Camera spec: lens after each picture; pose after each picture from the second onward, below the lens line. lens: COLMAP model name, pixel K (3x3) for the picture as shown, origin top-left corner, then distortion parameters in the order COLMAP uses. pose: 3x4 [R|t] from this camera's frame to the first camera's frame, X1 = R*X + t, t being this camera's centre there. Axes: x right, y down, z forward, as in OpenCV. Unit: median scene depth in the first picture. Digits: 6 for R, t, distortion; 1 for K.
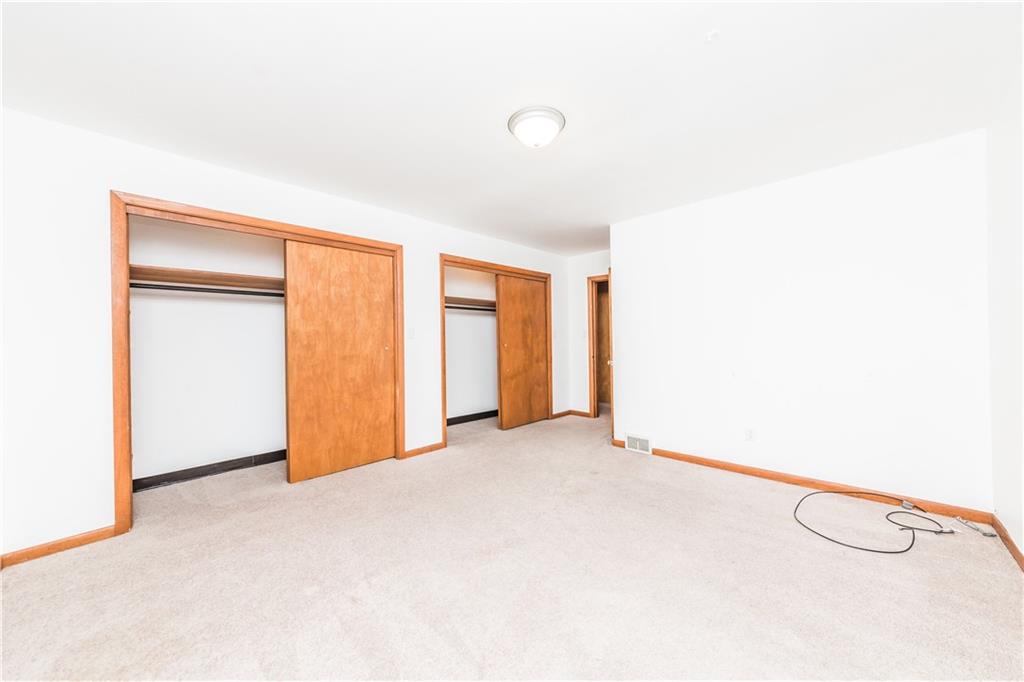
lens RADIAL K [[357.2, 0, 509.2], [0, 357.2, 340.8], [0, 0, 1]] dist [-0.019987, 0.000007]
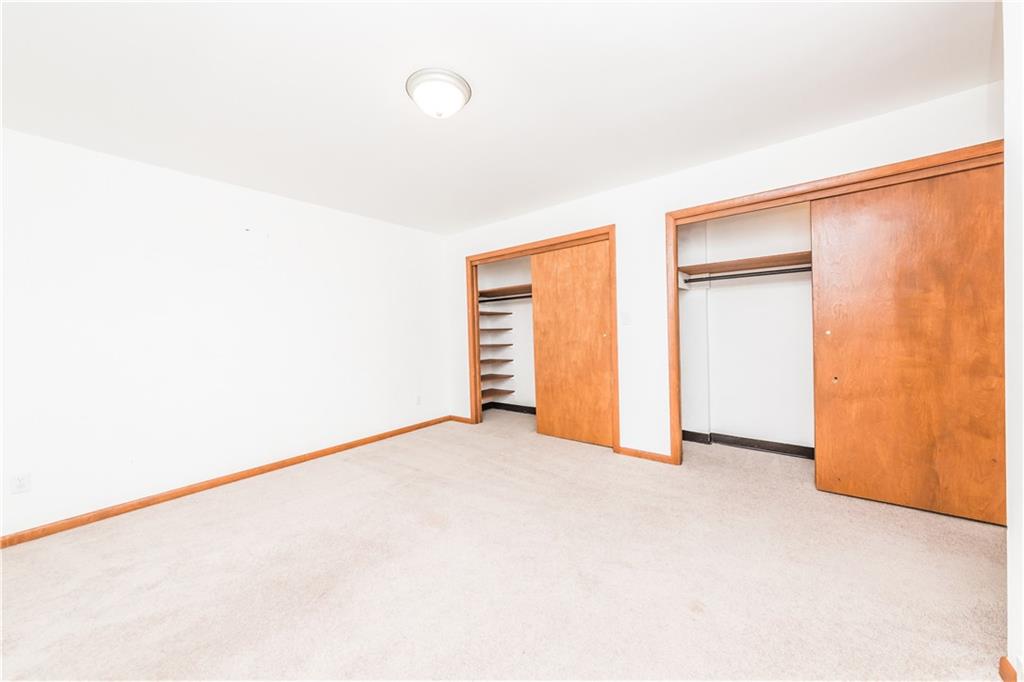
lens RADIAL K [[371.3, 0, 510.2], [0, 371.3, 340.6], [0, 0, 1]] dist [0.000423, 0.000049]
pose [[0.080125, 0.034396, -0.996191, 0.682348], [0.020812, 0.999129, 0.036172, -0.007249], [0.996568, -0.023631, 0.079339, 0.680675]]
